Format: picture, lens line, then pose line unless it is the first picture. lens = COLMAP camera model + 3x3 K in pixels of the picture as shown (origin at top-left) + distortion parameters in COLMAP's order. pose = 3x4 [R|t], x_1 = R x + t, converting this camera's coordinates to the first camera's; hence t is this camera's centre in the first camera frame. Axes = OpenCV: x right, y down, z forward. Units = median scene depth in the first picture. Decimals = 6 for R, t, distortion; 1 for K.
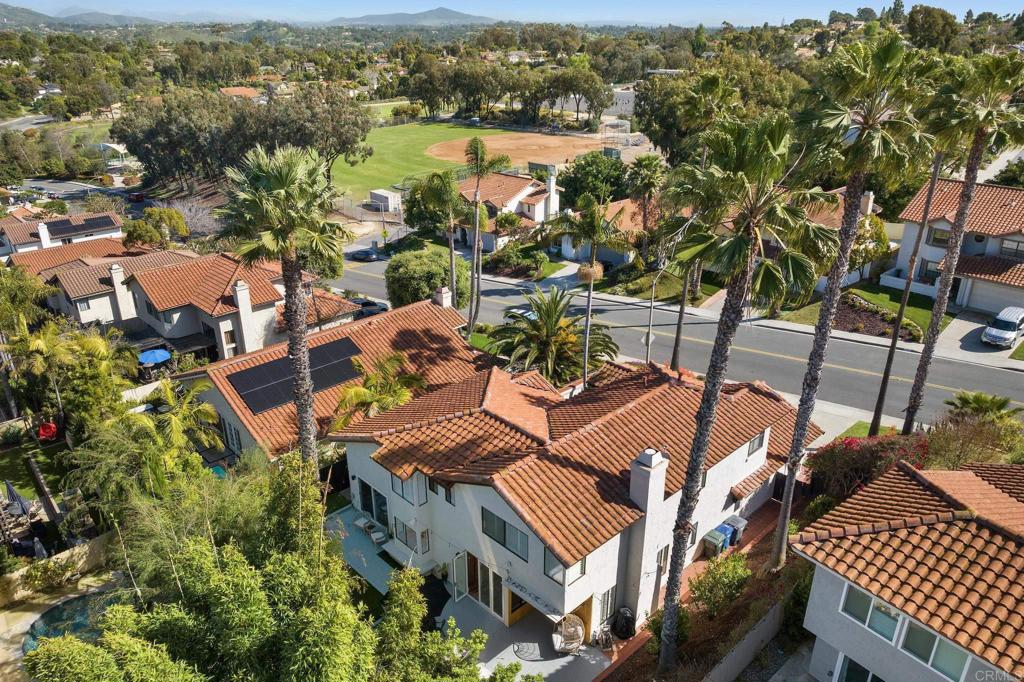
lens RADIAL K [[715.5, 0, 506.2], [0, 715.5, 367.5], [0, 0, 1]] dist [-0.039922, 0.005265]
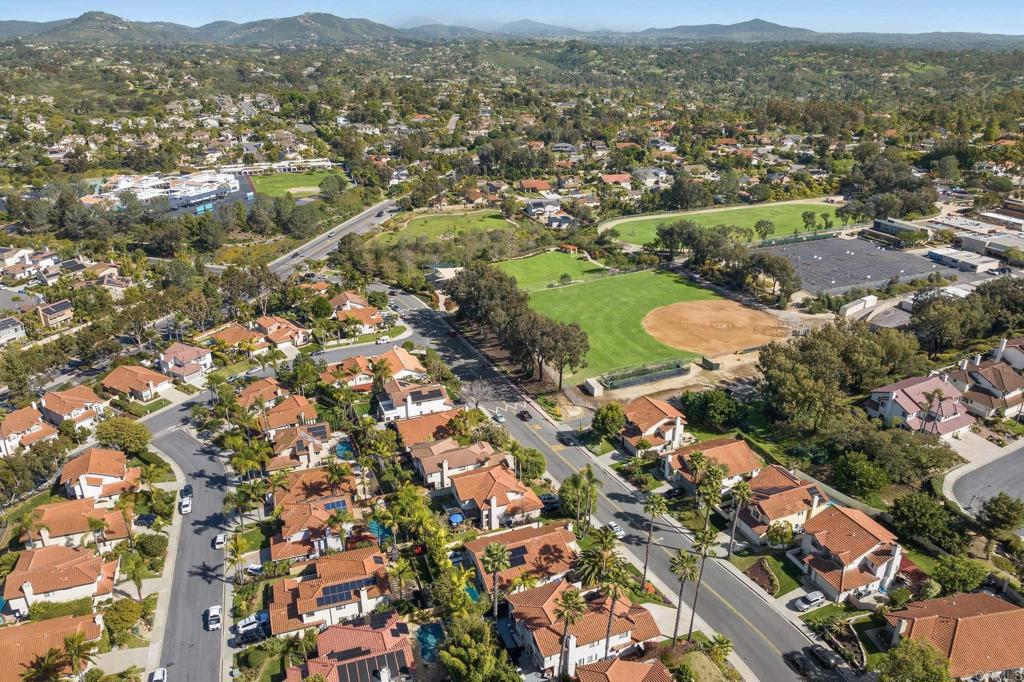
lens RADIAL K [[715.5, 0, 506.2], [0, 715.5, 367.5], [0, 0, 1]] dist [-0.039922, 0.005265]
pose [[0.924090, 0.148814, -0.352011, 0.299255], [-0.151946, 0.988208, 0.018883, -0.397088], [0.350670, 0.036037, 0.935805, -0.835965]]
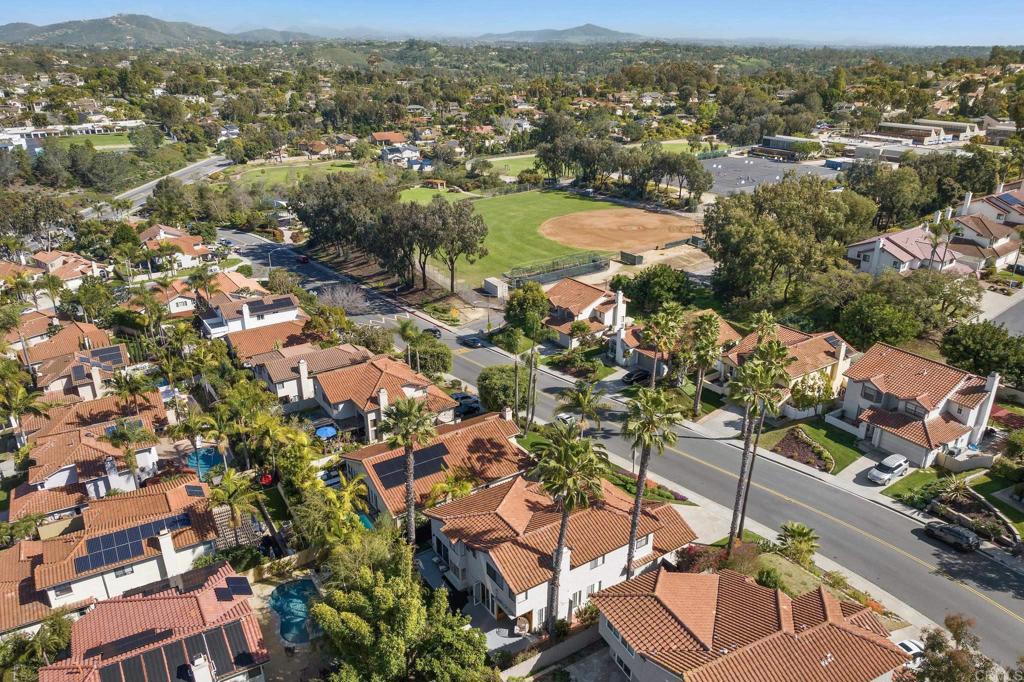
lens RADIAL K [[721.3, 0, 505.3], [0, 721.3, 376.7], [0, 0, 1]] dist [-0.037027, -0.003178]
pose [[0.982592, 0.074109, -0.170357, 0.104723], [-0.075840, 0.997113, -0.003663, -0.106777], [0.169594, 0.016519, 0.985376, -0.337746]]
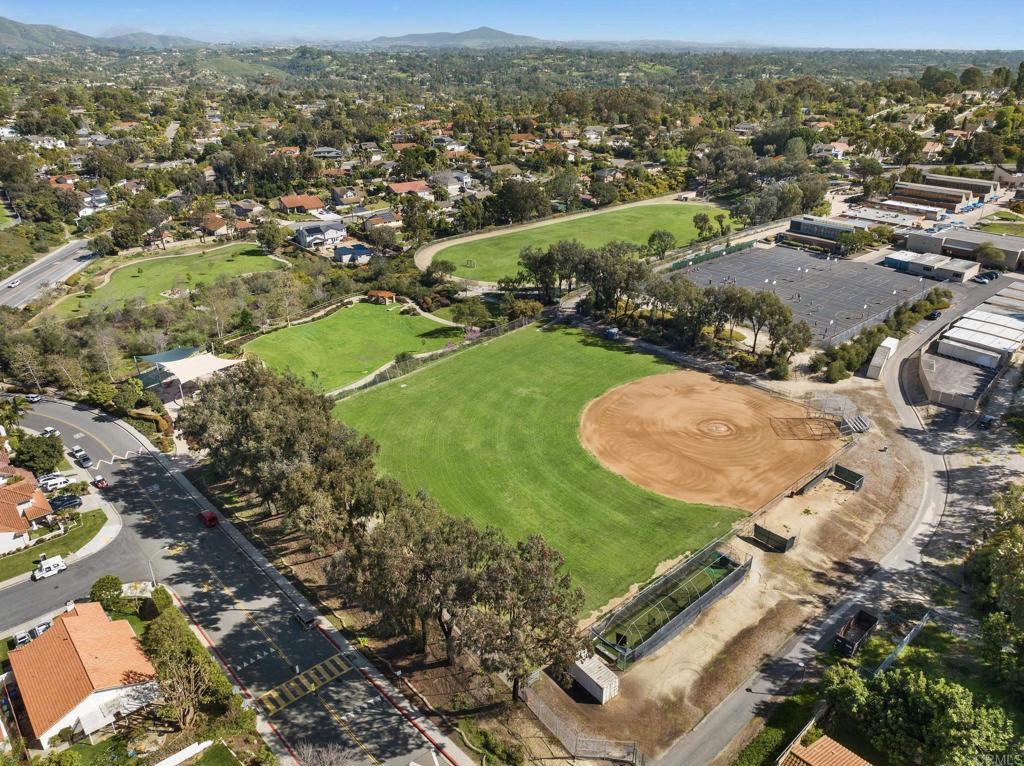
lens RADIAL K [[727.8, 0, 512.0], [0, 727.8, 383.0], [0, 0, 1]] dist [-0.054227, 0.024612]
pose [[0.998982, 0.013350, -0.043088, -0.310332], [-0.013679, 0.999879, -0.007360, -0.715847], [0.042984, 0.007942, 0.999044, 0.445577]]
